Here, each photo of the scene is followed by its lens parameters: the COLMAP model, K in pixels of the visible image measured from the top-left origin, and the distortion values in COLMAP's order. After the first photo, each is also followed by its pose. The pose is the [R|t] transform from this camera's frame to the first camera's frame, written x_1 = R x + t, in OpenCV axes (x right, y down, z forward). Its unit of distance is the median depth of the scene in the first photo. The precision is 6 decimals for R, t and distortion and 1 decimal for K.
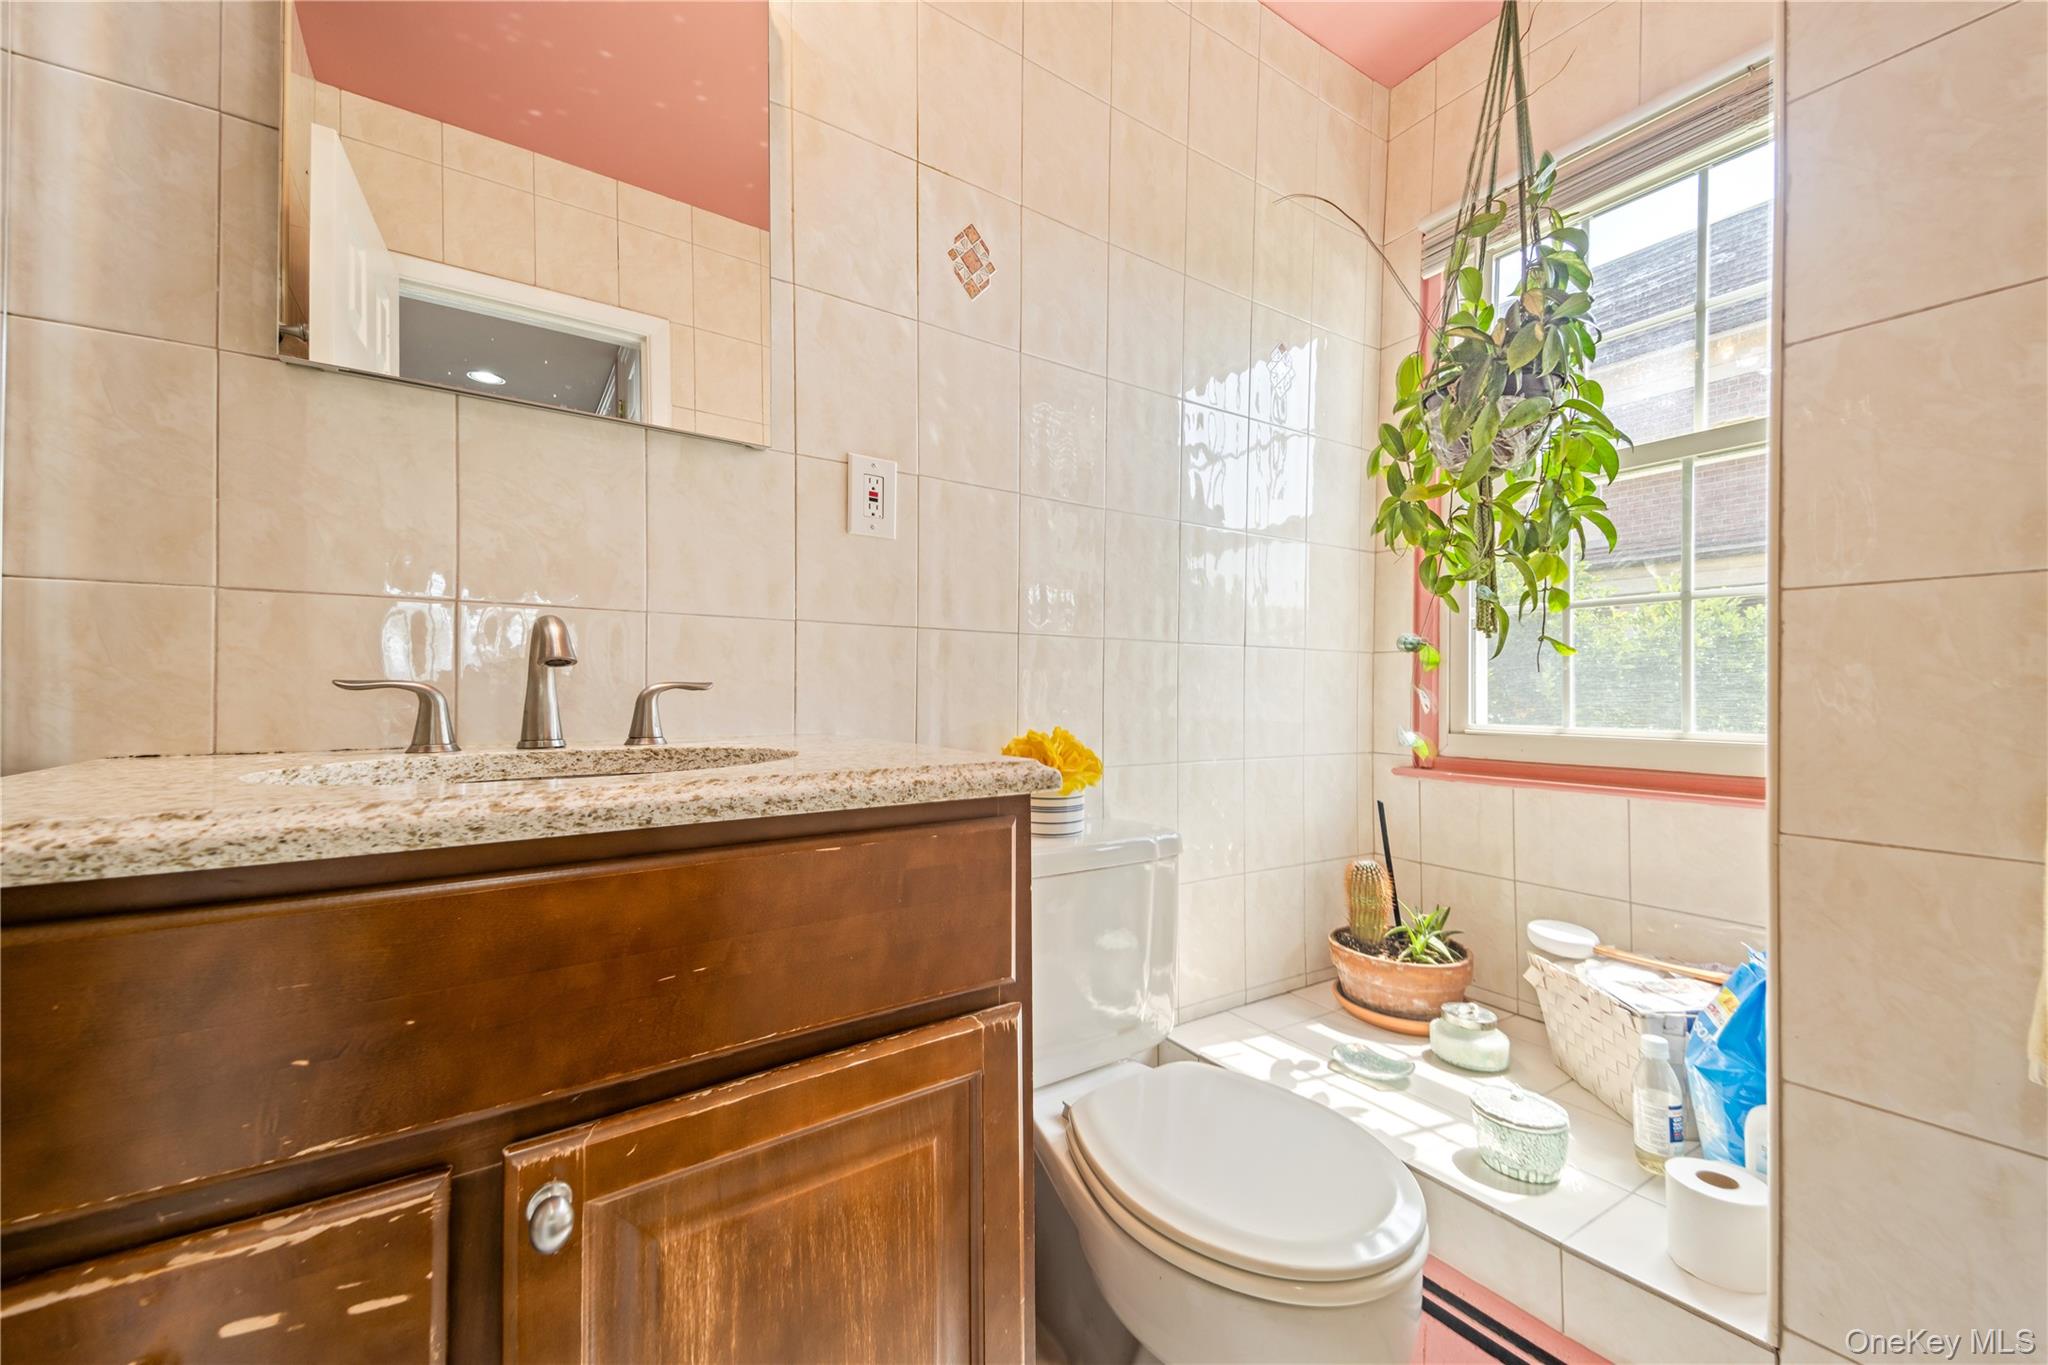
lens RADIAL K [[817.4, 0, 1024.0], [0, 817.4, 682.5], [0, 0, 1]] dist [0.091426, -0.033917]
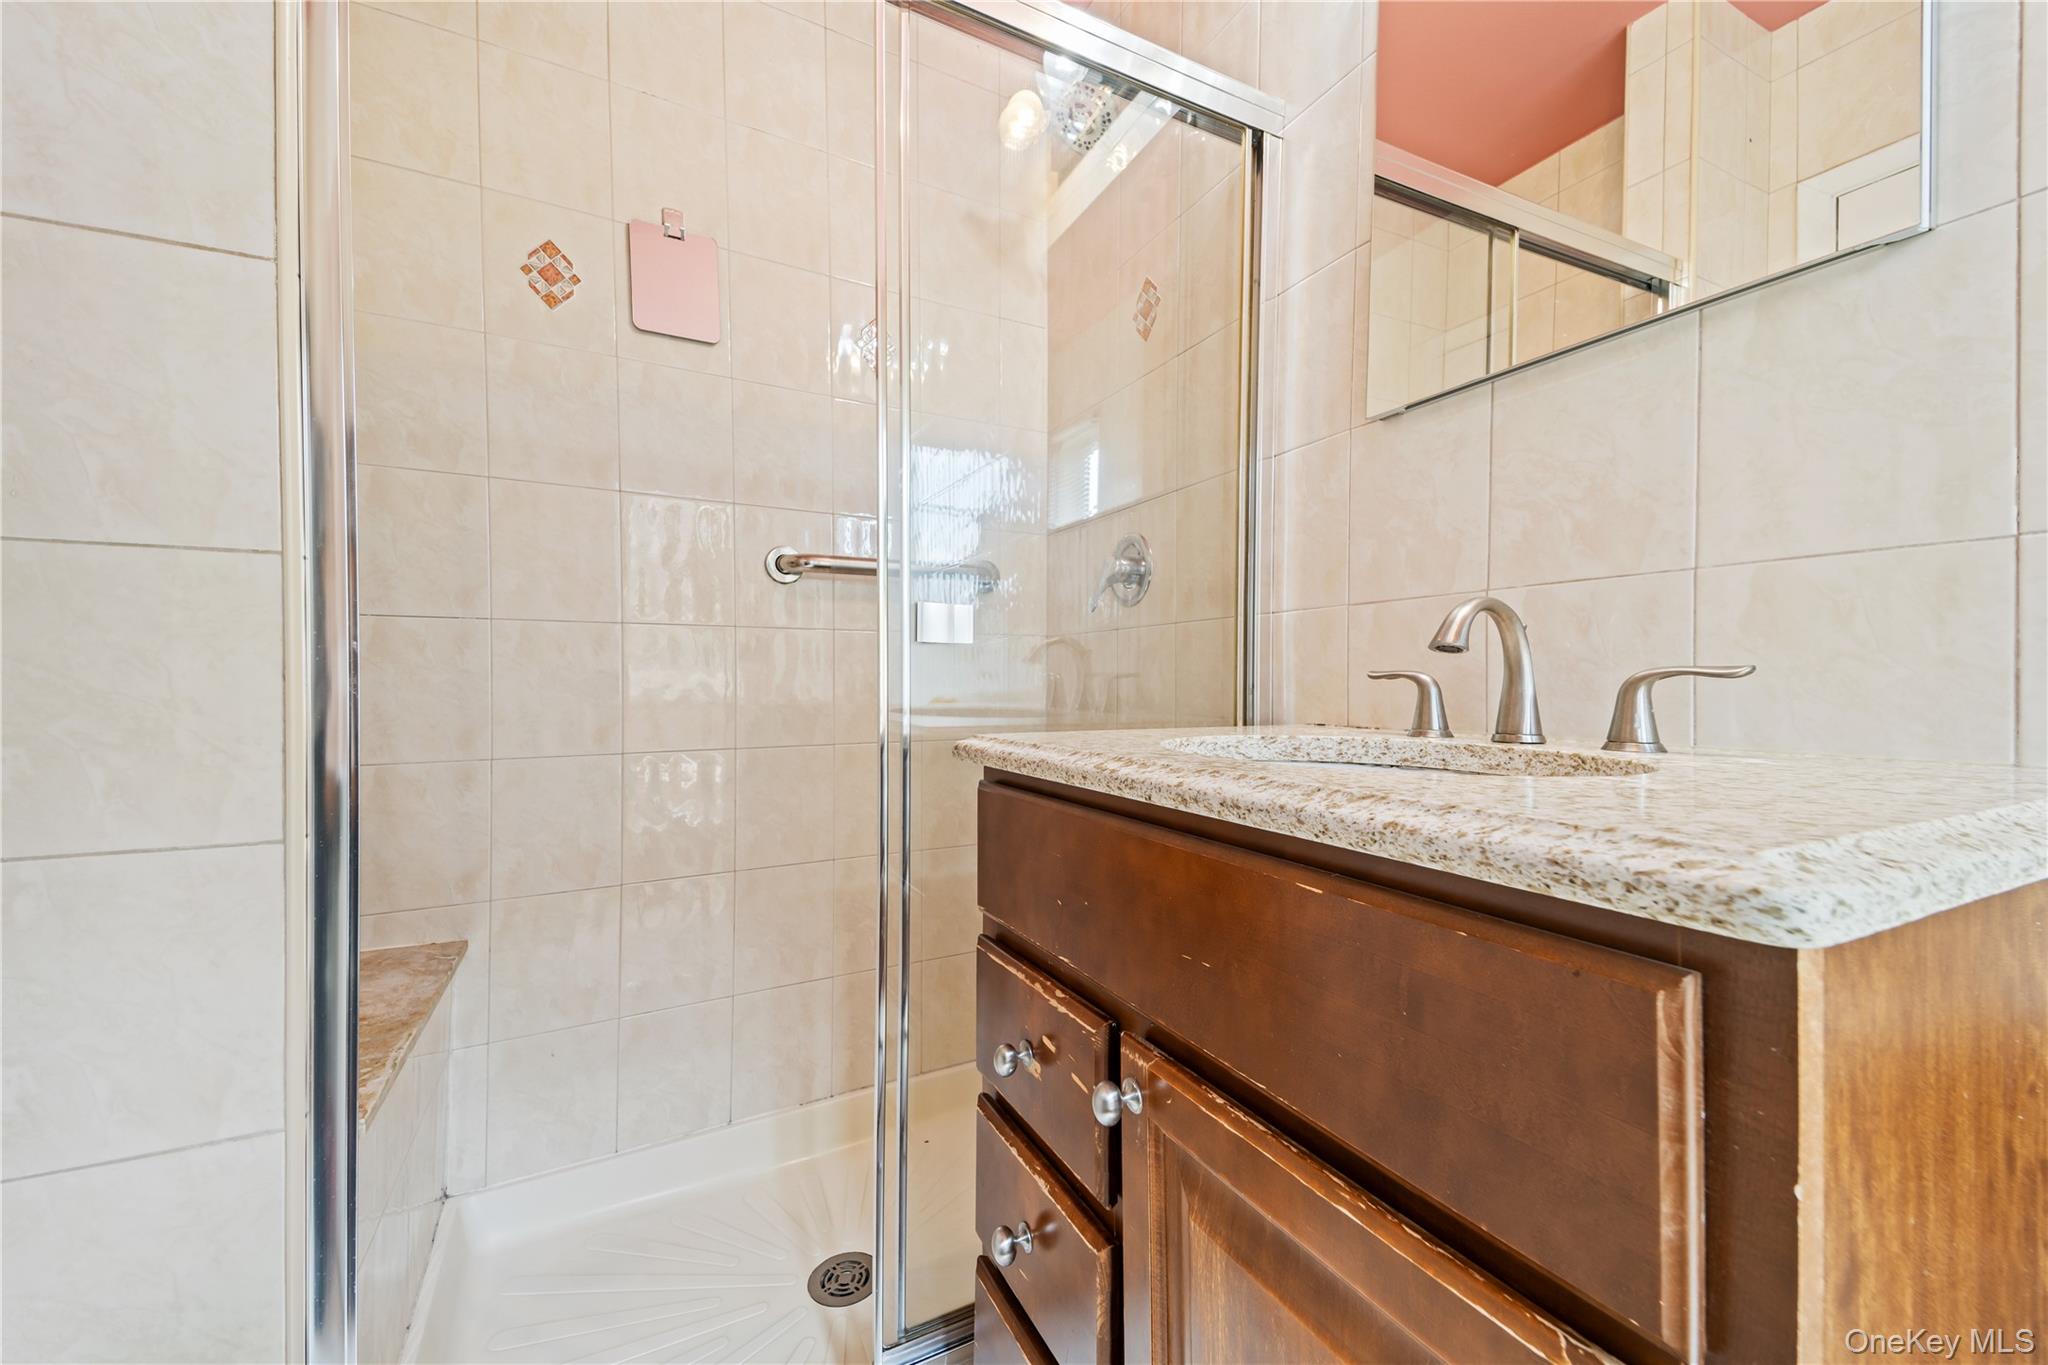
lens RADIAL K [[817.4, 0, 1024.0], [0, 817.4, 682.5], [0, 0, 1]] dist [0.091426, -0.033917]
pose [[-0.133216, -0.001037, -0.991086, 0.547772], [0.009123, 0.999956, -0.002273, 0.015326], [0.991045, -0.009344, -0.133201, 0.849094]]
